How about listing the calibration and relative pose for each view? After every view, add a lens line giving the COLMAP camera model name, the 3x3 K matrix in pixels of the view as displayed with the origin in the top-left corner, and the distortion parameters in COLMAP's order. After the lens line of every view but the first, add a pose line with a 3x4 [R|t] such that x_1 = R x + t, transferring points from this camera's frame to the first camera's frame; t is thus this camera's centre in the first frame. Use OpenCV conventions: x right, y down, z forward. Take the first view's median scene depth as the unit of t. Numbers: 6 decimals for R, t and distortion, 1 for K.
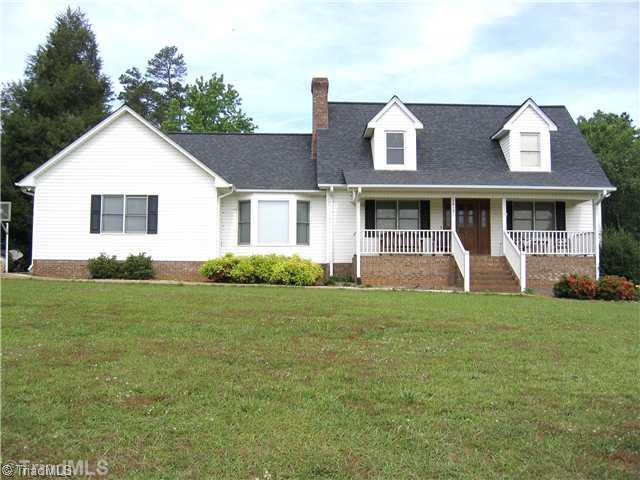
lens RADIAL K [[692.7, 0, 319.4], [0, 692.7, 242.2], [0, 0, 1]] dist [-0.058070, 0.000000]
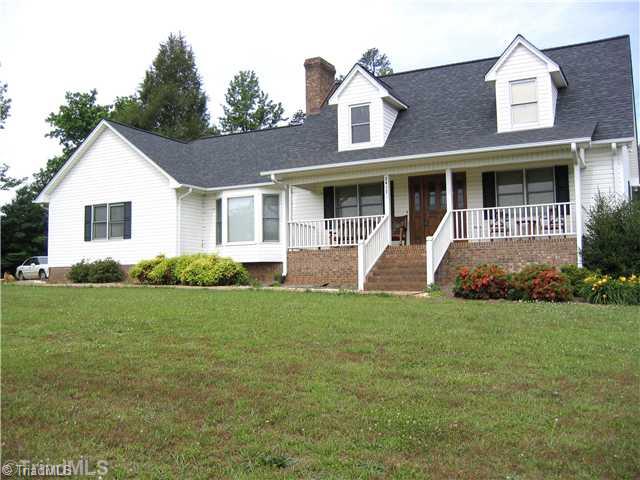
lens RADIAL K [[692.7, 0, 319.8], [0, 692.7, 237.5], [0, 0, 1]] dist [-0.058070, 0.000000]
pose [[0.862881, -0.054261, -0.502486, 0.499126], [0.047814, 0.998525, -0.025718, 0.024807], [0.503140, -0.001835, 0.864203, 0.237483]]
